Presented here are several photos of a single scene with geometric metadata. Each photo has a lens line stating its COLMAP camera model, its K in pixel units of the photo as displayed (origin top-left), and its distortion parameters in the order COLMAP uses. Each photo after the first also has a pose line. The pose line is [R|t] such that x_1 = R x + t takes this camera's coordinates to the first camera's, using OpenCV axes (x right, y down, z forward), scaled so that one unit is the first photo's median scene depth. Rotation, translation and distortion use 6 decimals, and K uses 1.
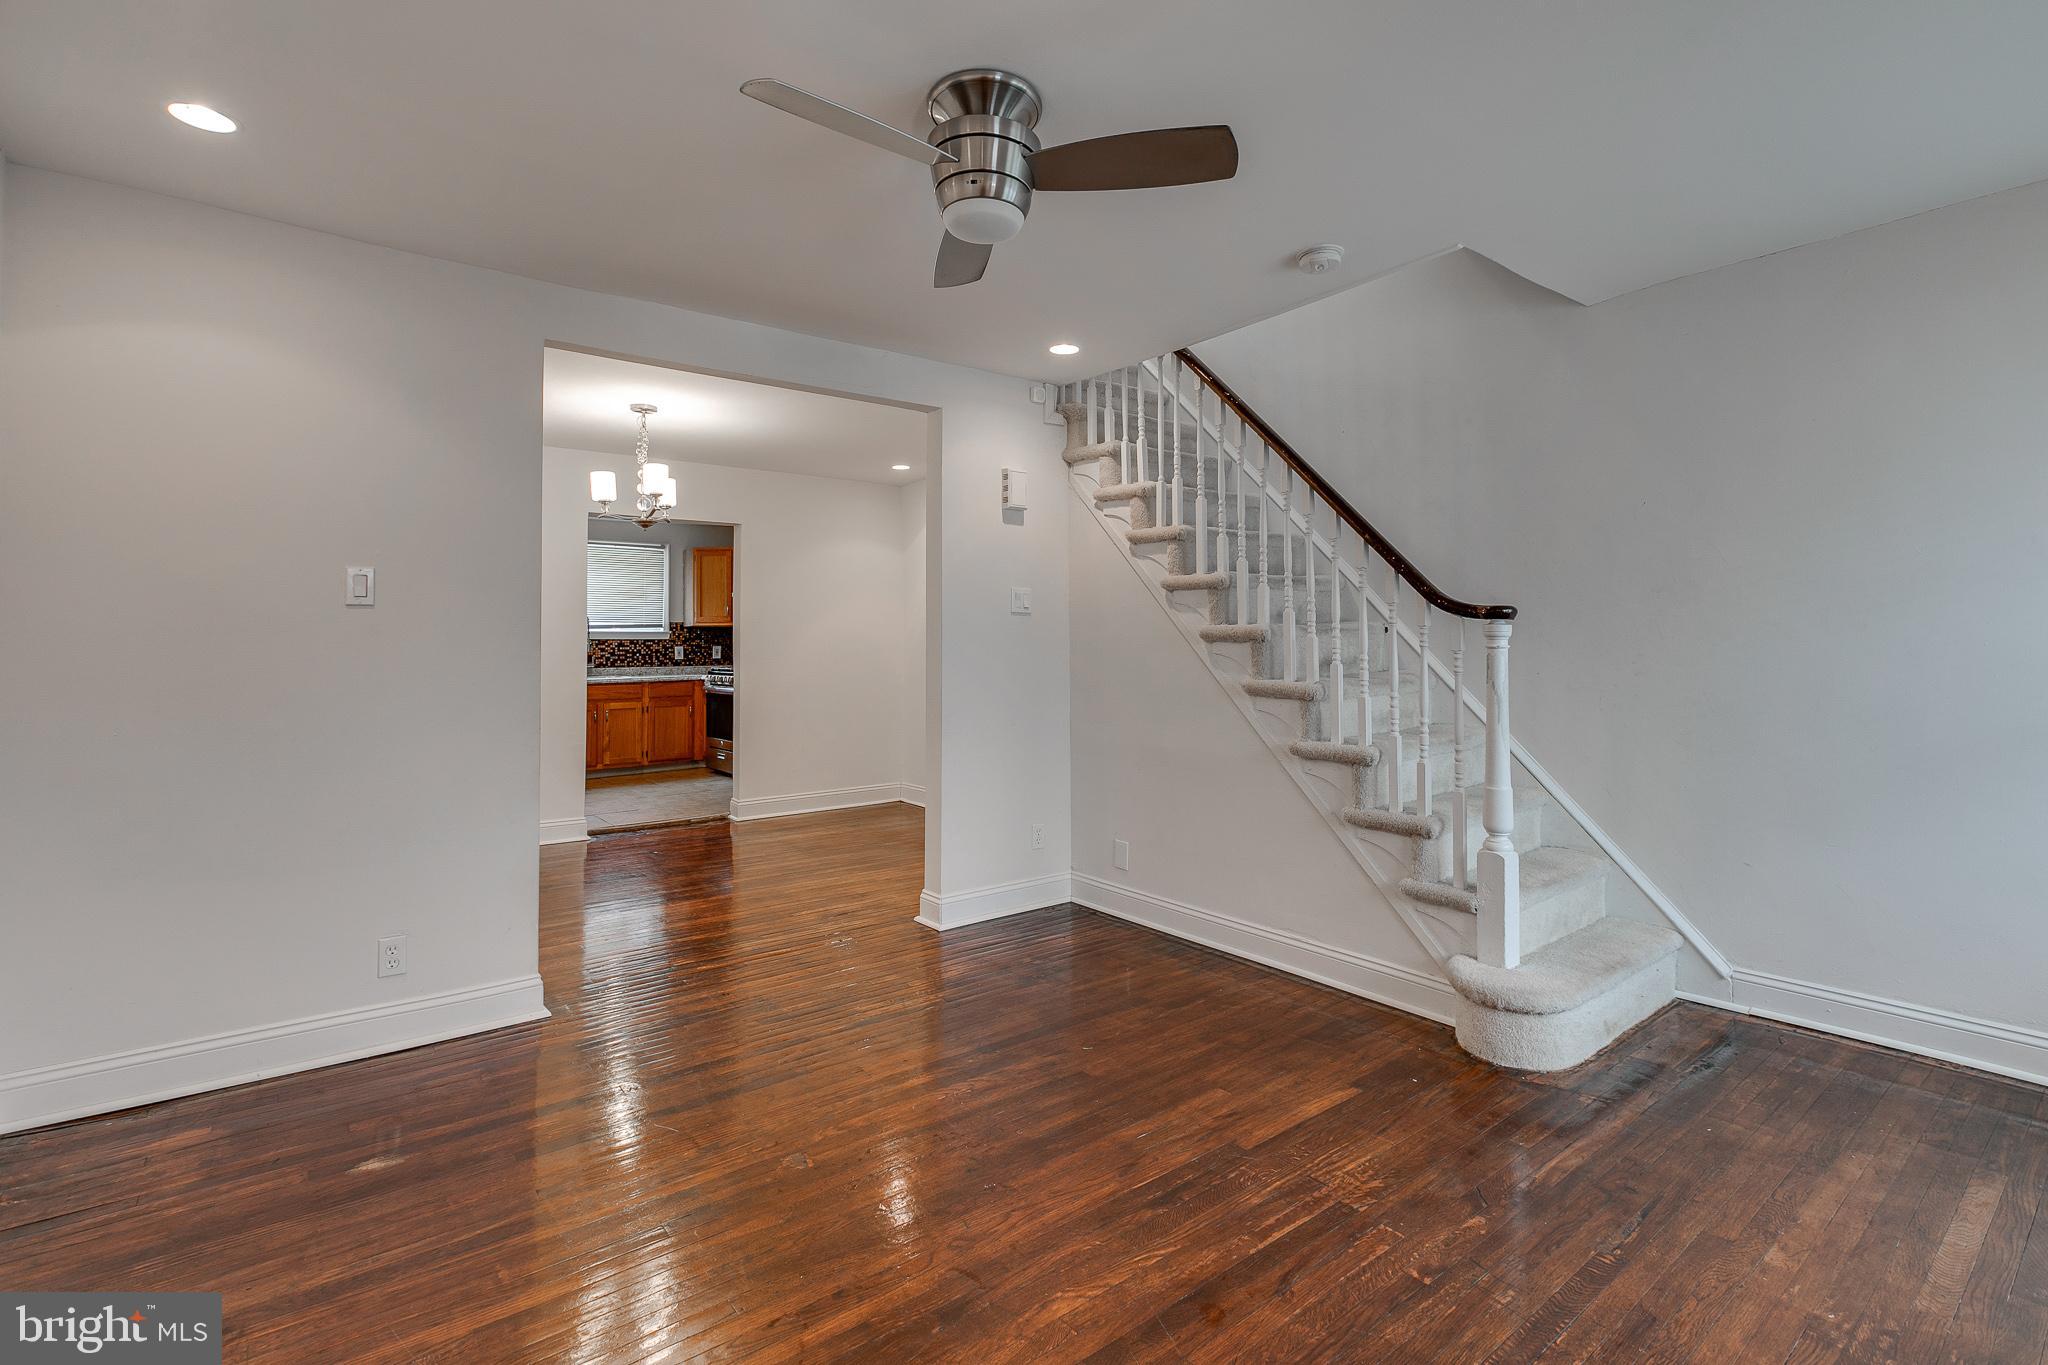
lens RADIAL K [[945.4, 0, 1022.8], [0, 945.4, 623.3], [0, 0, 1]] dist [-0.001995, -0.000229]
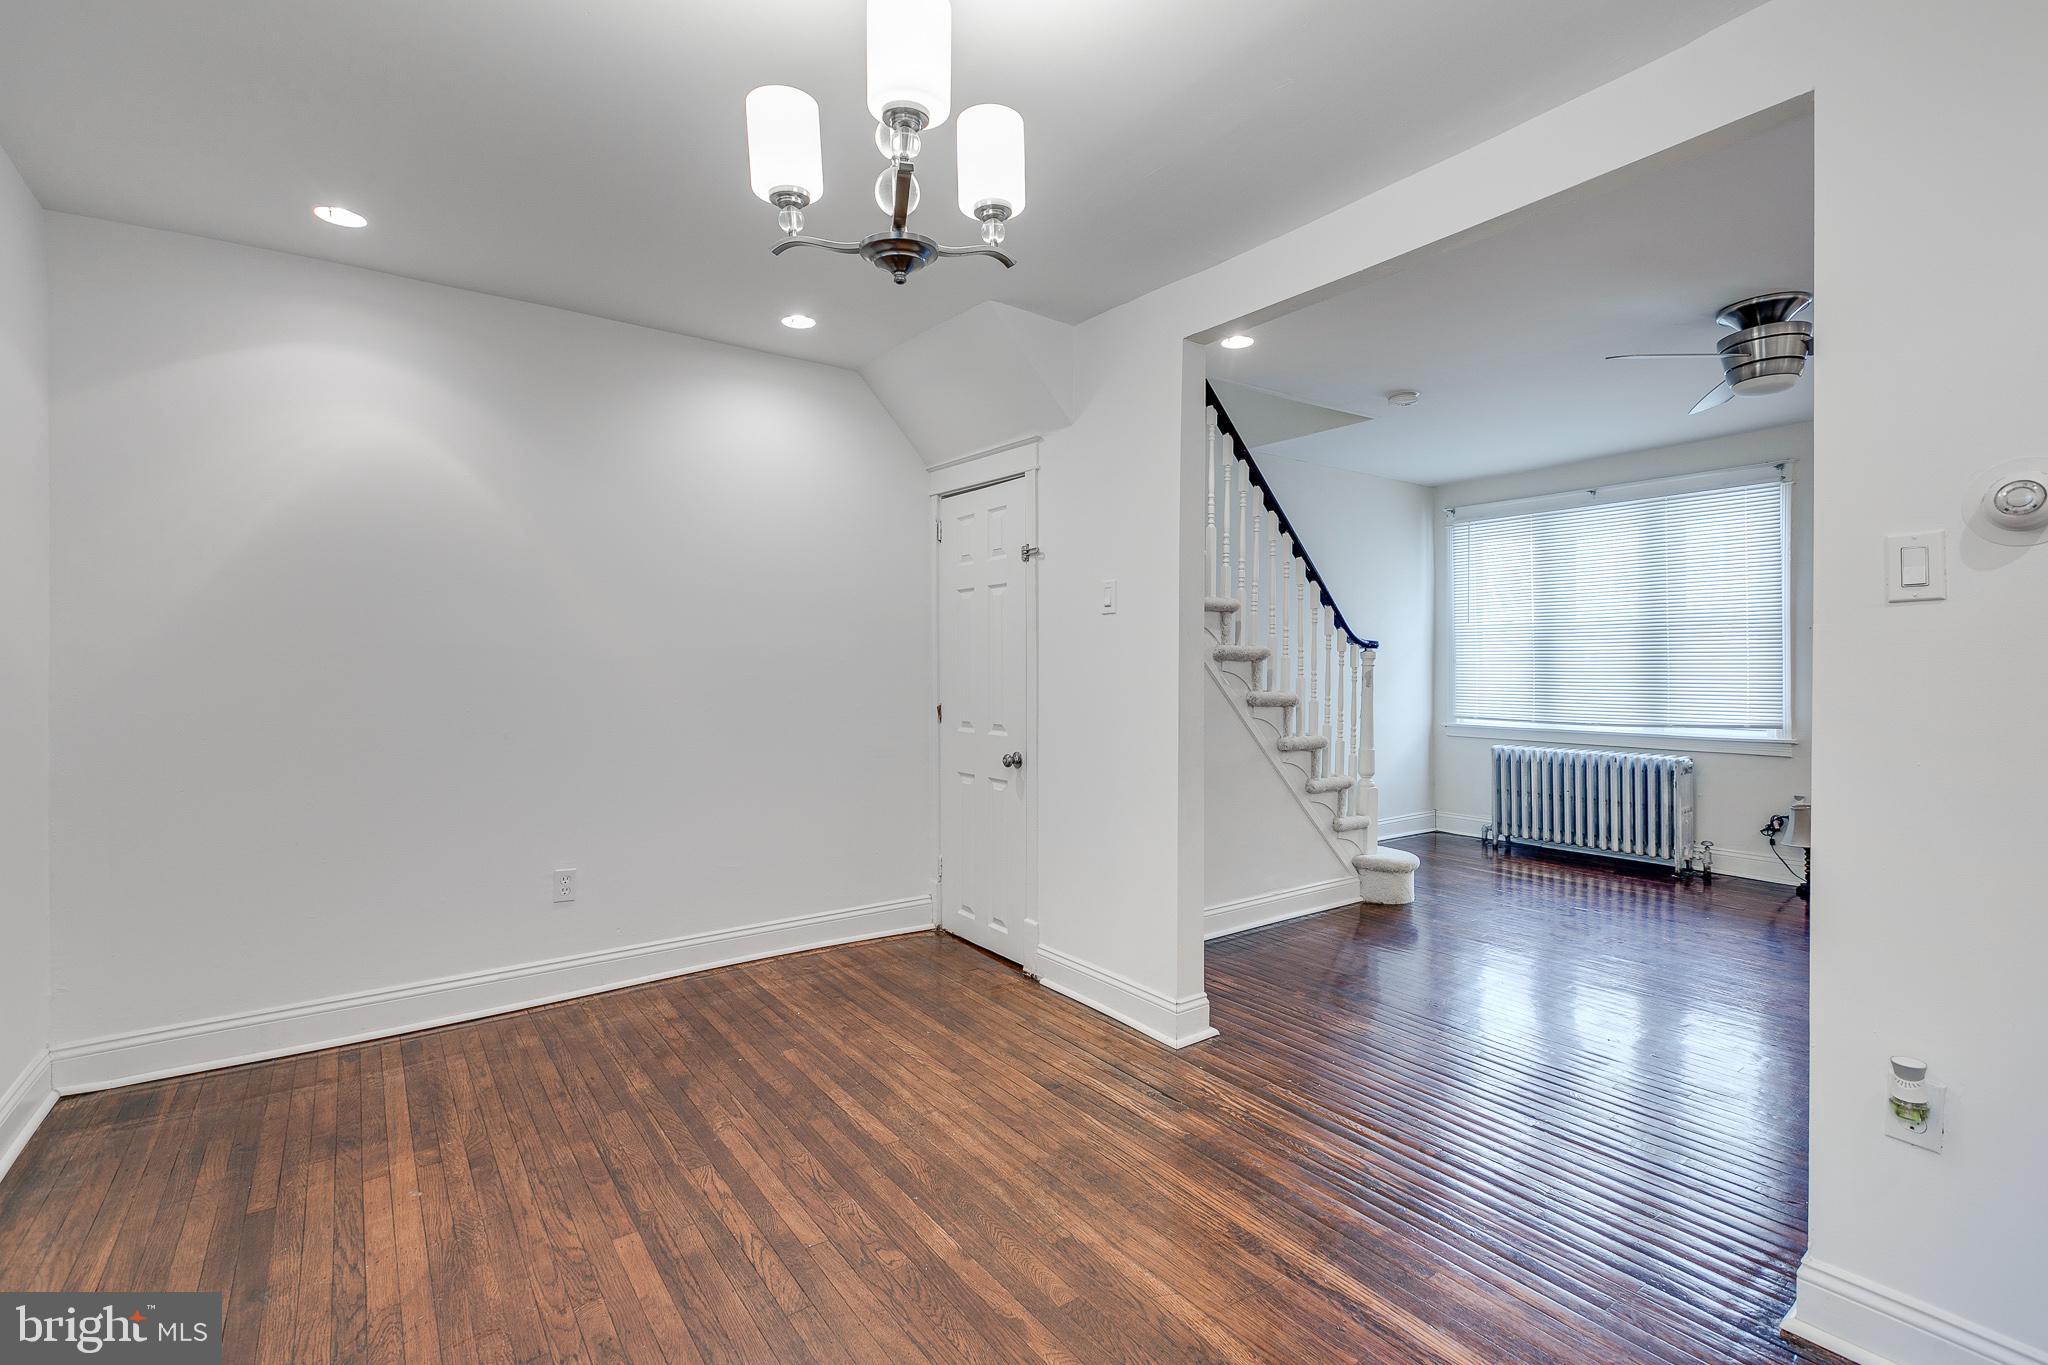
lens RADIAL K [[918.4, 0, 1015.1], [0, 918.4, 668.0], [0, 0, 1]] dist [0.002629, -0.000312]
pose [[0.037005, -0.001329, 0.999314, -1.197961], [-0.024870, 0.999688, 0.002250, 0.043987], [-0.999006, -0.024936, 0.036960, 1.635658]]
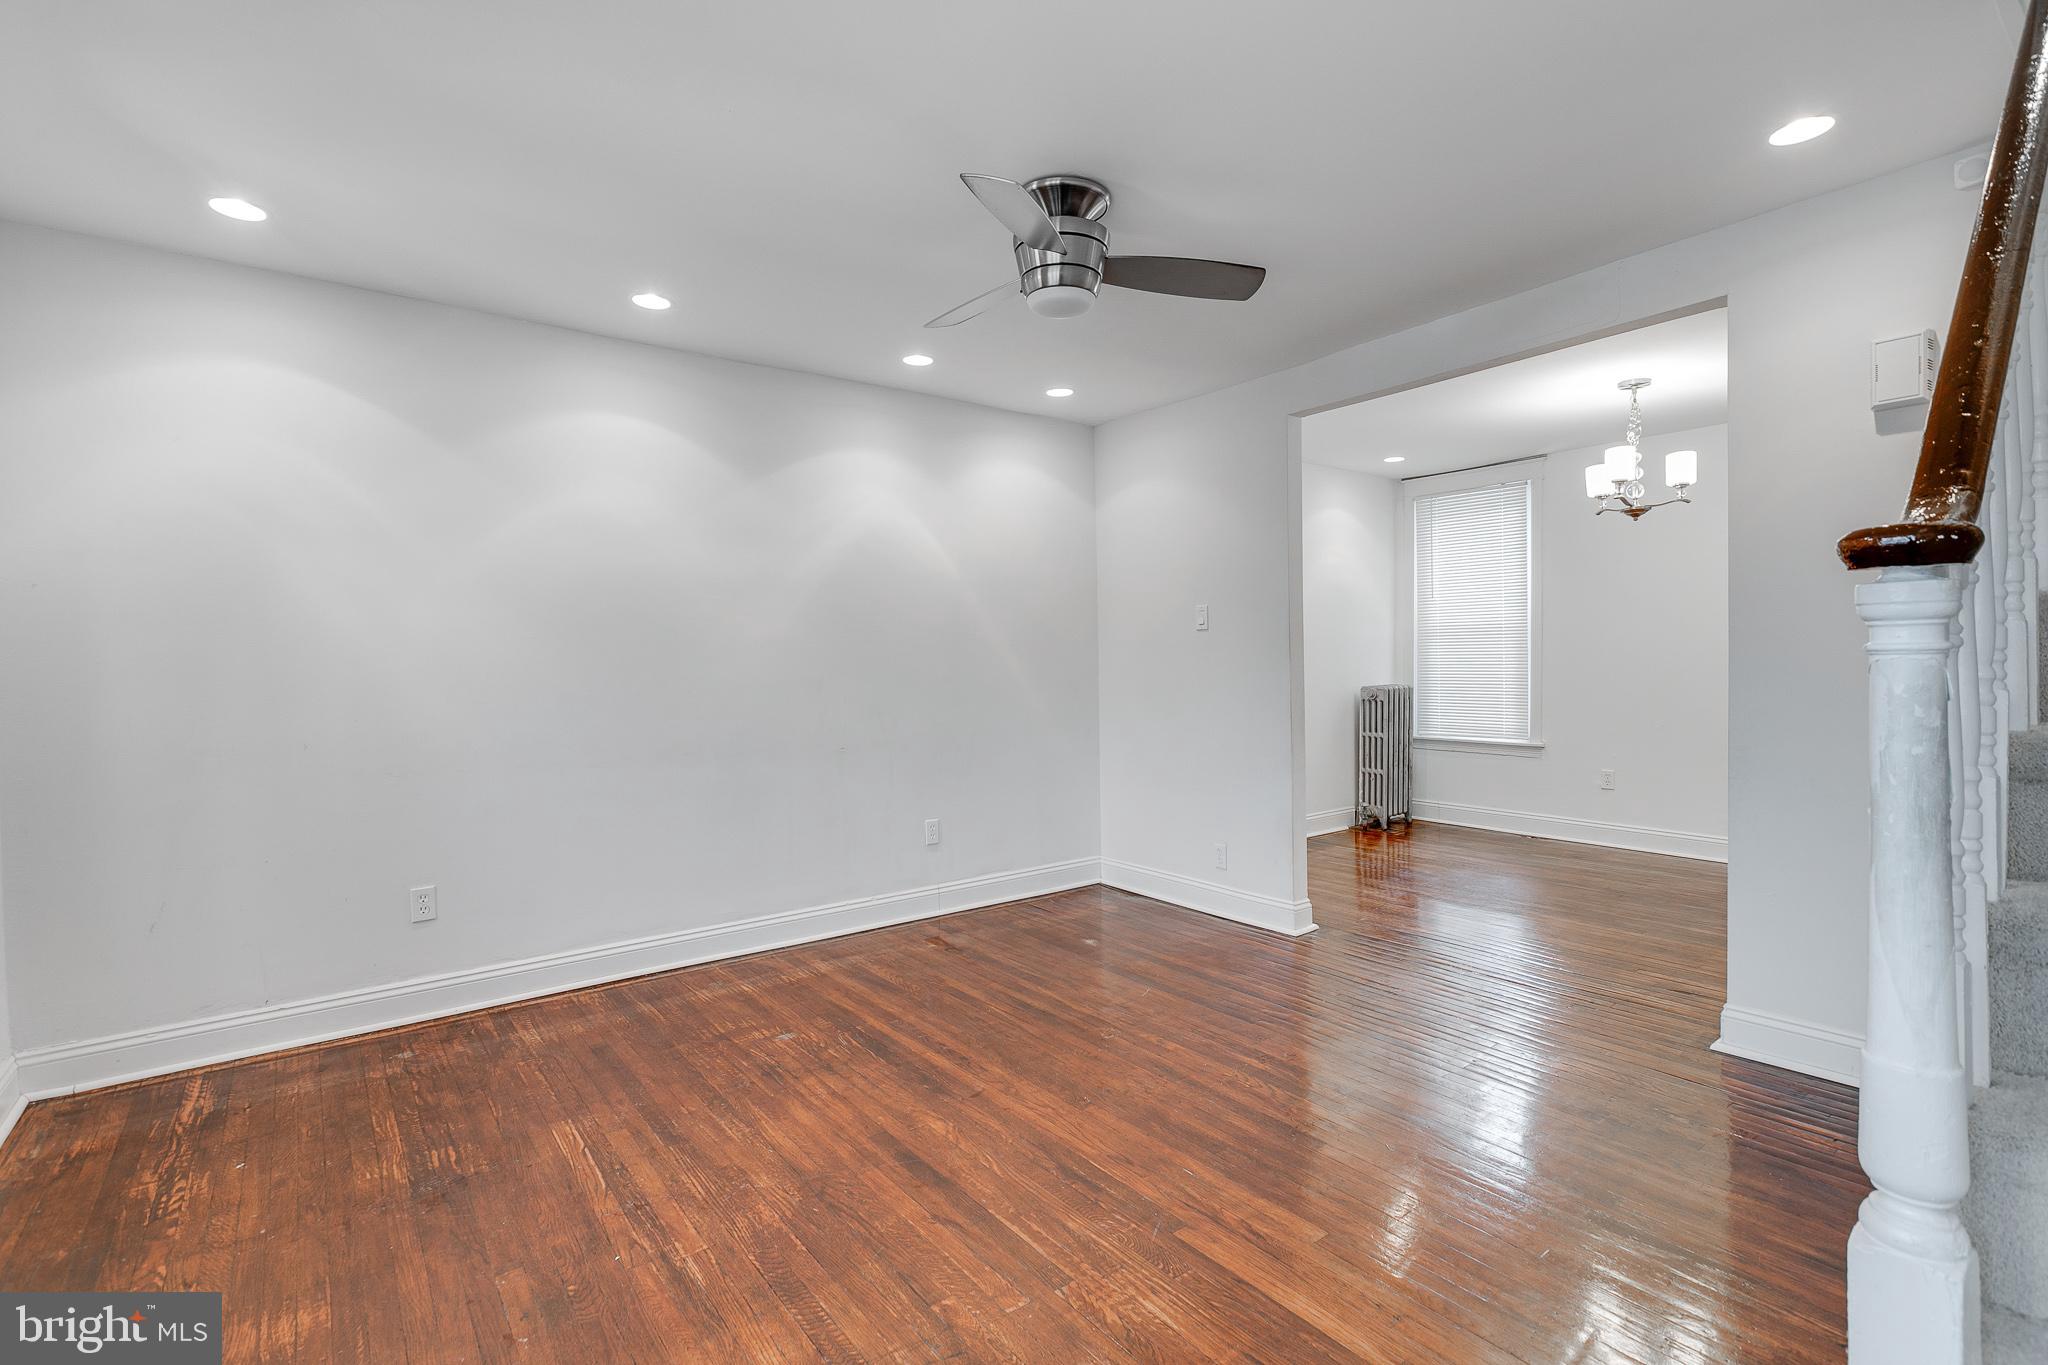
lens RADIAL K [[939.4, 0, 1011.4], [0, 939.4, 658.9], [0, 0, 1]] dist [0.003324, 0.000689]
pose [[-0.018099, 0.001992, -0.999834, 0.894364], [0.042274, 0.999105, 0.001225, 0.015388], [0.998942, -0.042244, -0.018167, 0.717090]]
